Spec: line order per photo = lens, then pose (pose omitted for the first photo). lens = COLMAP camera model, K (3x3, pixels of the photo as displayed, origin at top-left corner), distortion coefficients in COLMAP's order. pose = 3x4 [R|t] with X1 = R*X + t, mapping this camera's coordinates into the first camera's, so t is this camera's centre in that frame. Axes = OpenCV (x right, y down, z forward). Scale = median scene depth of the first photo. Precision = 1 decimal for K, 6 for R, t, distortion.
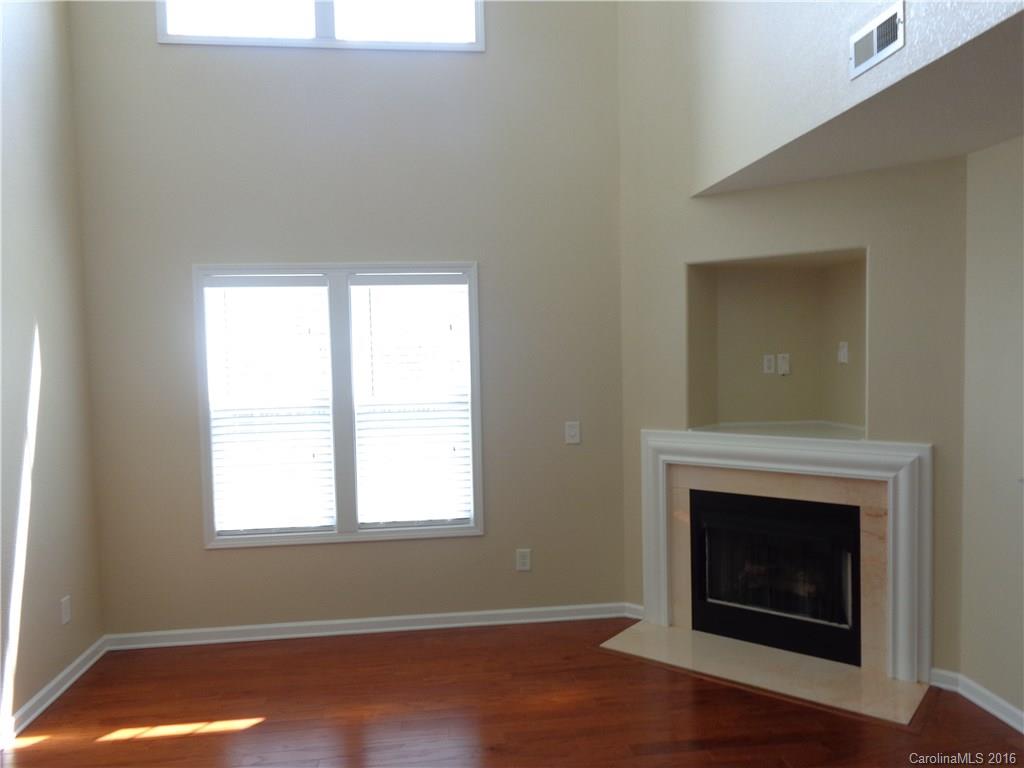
lens RADIAL K [[779.3, 0, 514.4], [0, 779.3, 385.8], [0, 0, 1]] dist [0.008037, 0.011425]
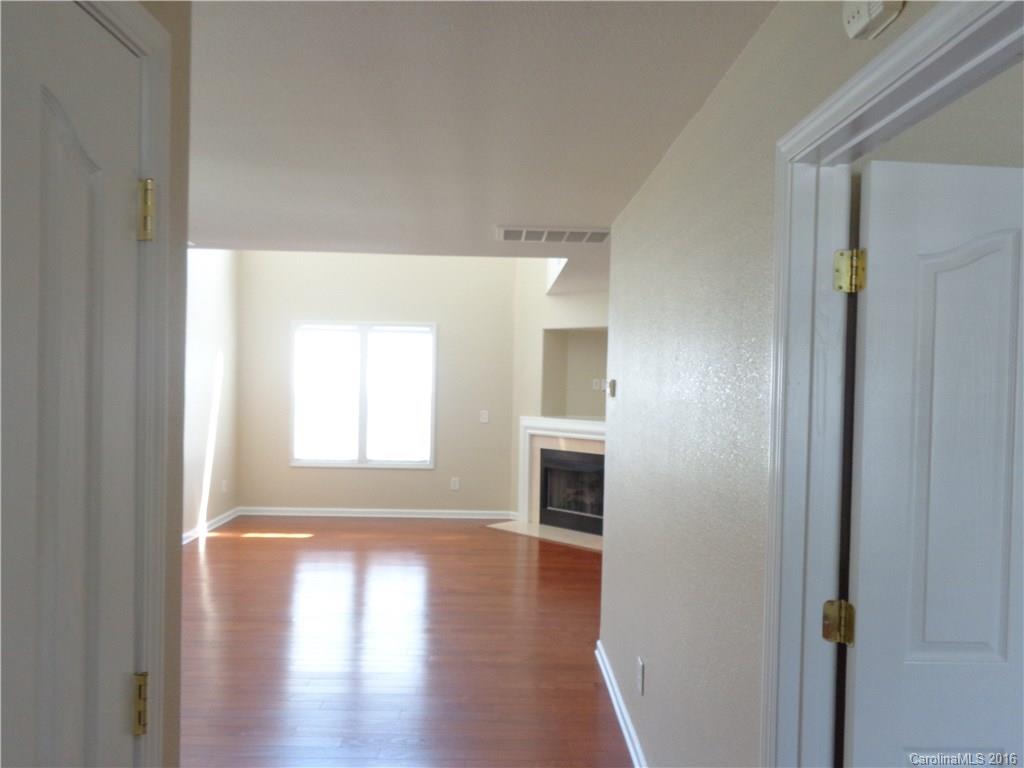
lens RADIAL K [[779.3, 0, 512.2], [0, 779.3, 378.0], [0, 0, 1]] dist [0.008037, 0.011425]
pose [[0.994831, 0.041725, -0.092572, 0.322766], [-0.044271, 0.998691, -0.025618, 0.014388], [0.091382, 0.029583, 0.995376, -0.877817]]
